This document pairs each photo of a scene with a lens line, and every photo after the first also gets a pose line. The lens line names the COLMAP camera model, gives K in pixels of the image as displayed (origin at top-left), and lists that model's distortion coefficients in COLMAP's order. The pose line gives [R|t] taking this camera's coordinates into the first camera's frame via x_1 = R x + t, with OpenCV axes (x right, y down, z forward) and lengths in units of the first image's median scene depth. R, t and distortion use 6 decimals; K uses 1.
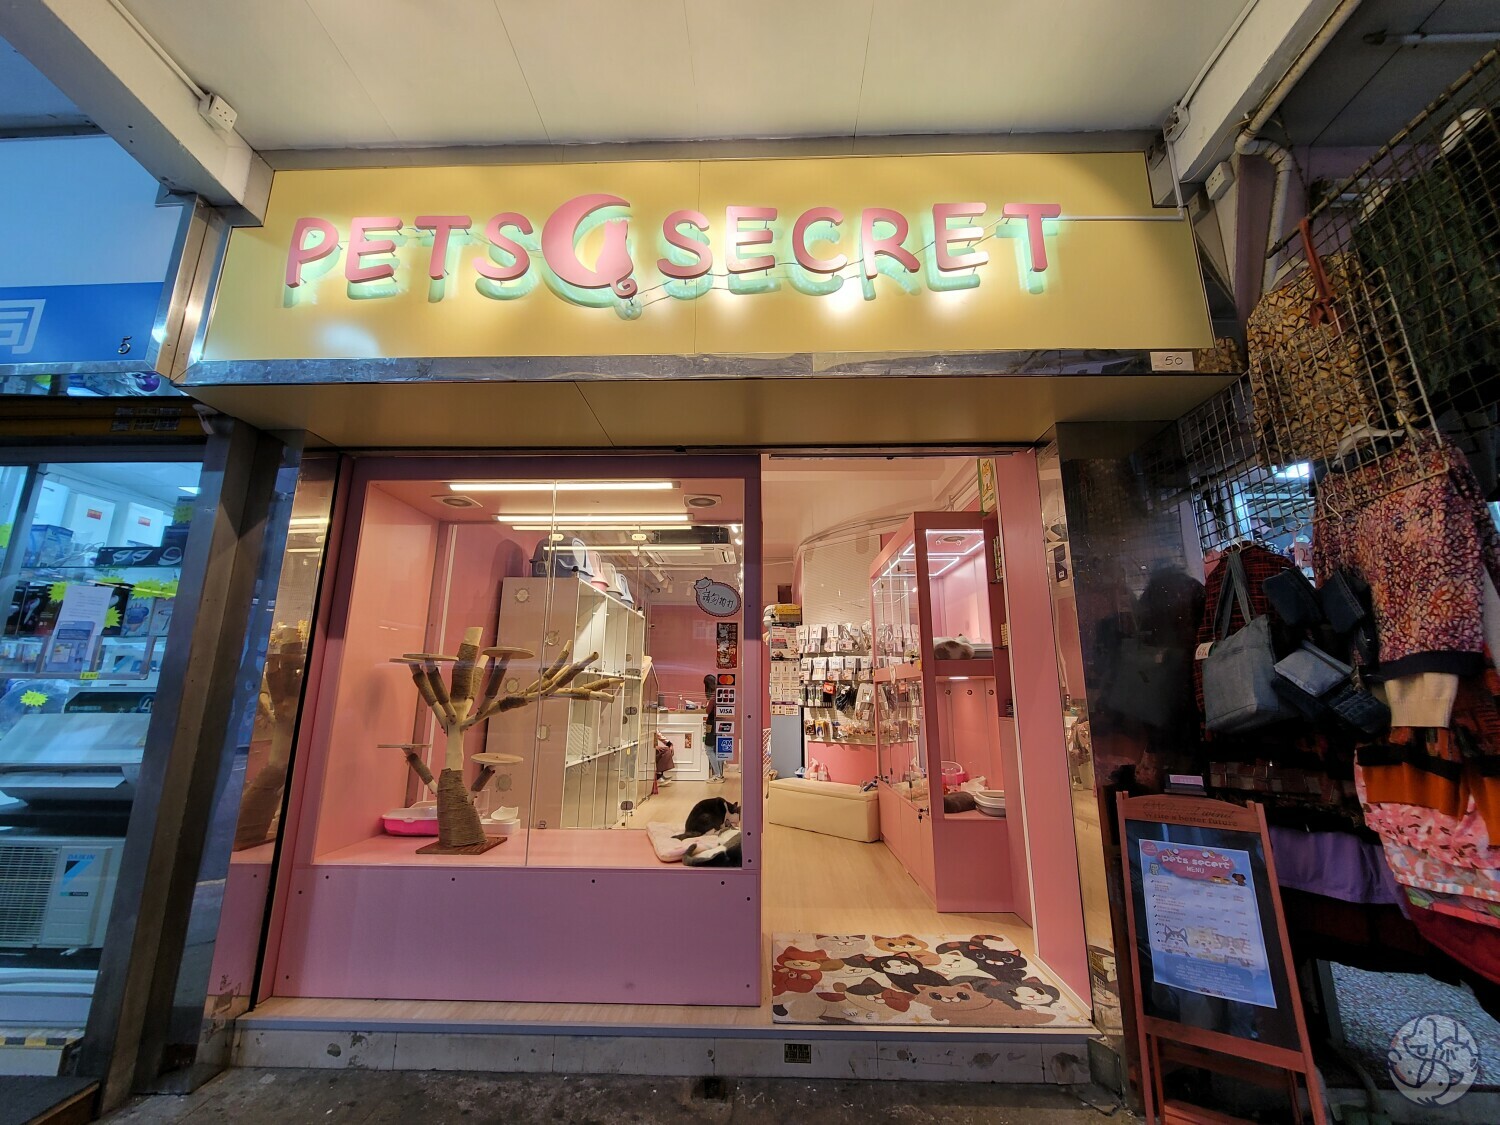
lens RADIAL K [[610.7, 0, 755.3], [0, 610.7, 558.2], [0, 0, 1]] dist [-0.003358, -0.000119]
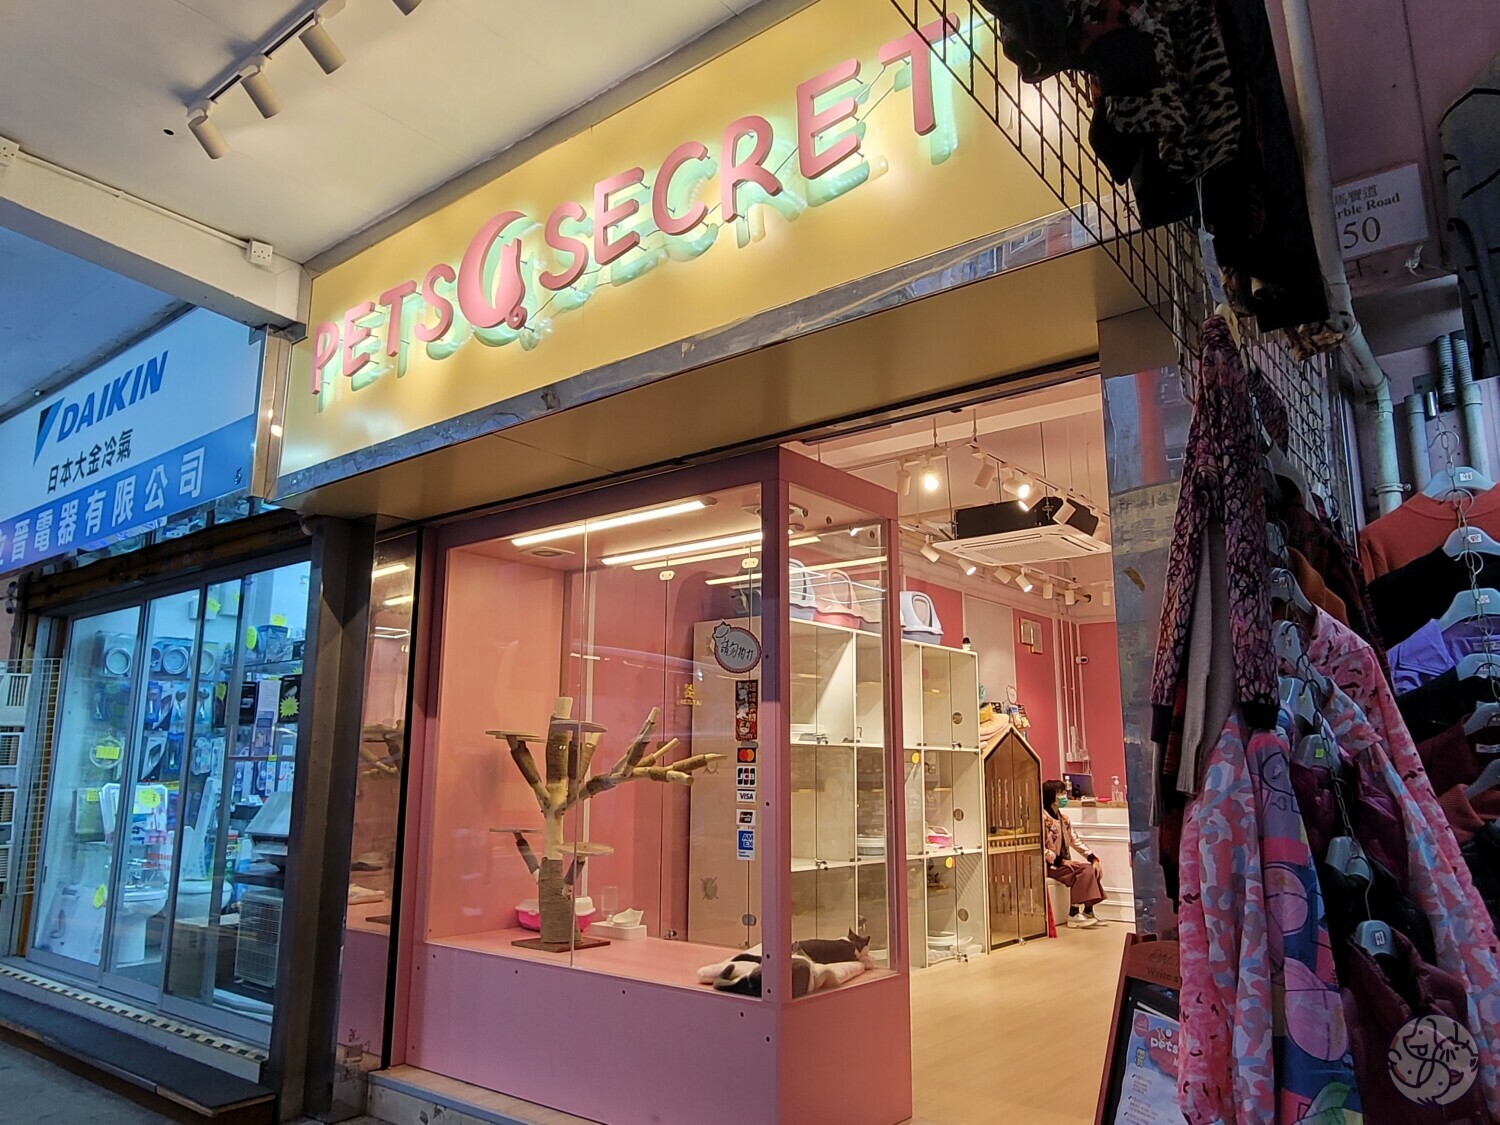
lens RADIAL K [[1066.4, 0, 736.9], [0, 1066.4, 559.8], [0, 0, 1]] dist [-0.005236, -0.006849]
pose [[0.790192, -0.121183, -0.600759, 0.895863], [0.133195, 0.990783, -0.024663, -0.013504], [0.598211, -0.060529, 0.799049, -0.064747]]
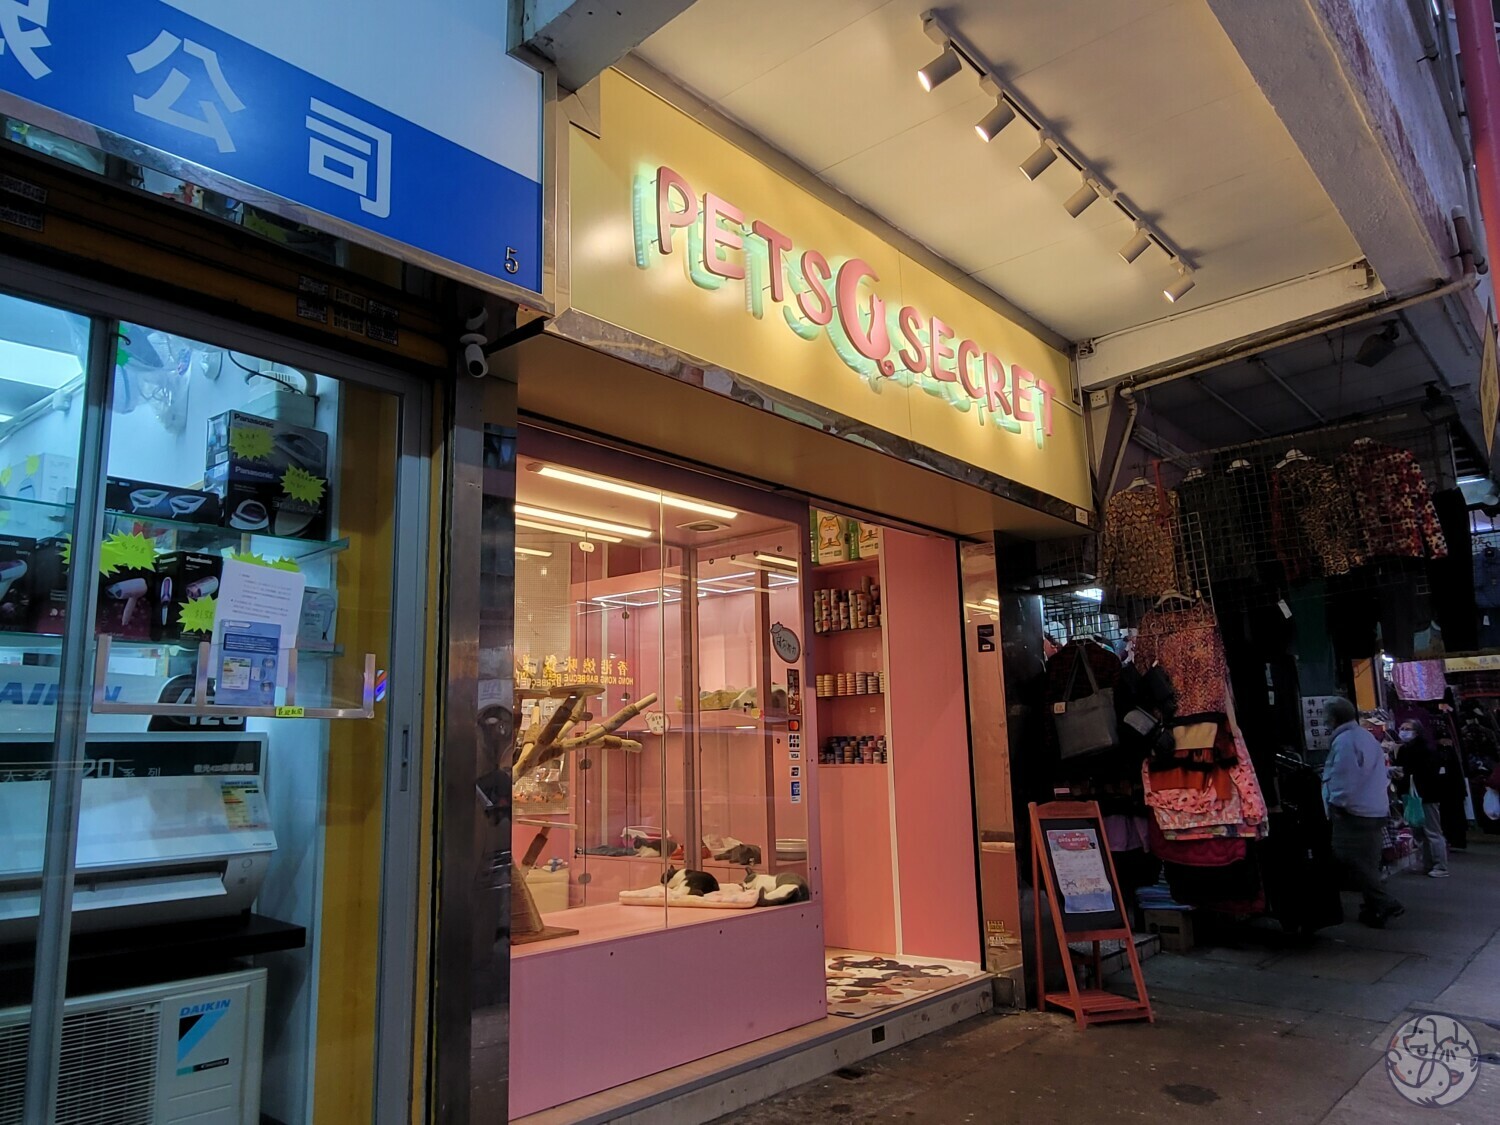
lens RADIAL K [[1066.4, 0, 738.6], [0, 1066.4, 564.1], [0, 0, 1]] dist [-0.005236, -0.006849]
pose [[0.631877, 0.122847, 0.765272, -1.735328], [-0.147194, 0.988410, -0.037130, 0.014802], [-0.760964, -0.089182, 0.642636, -0.052586]]
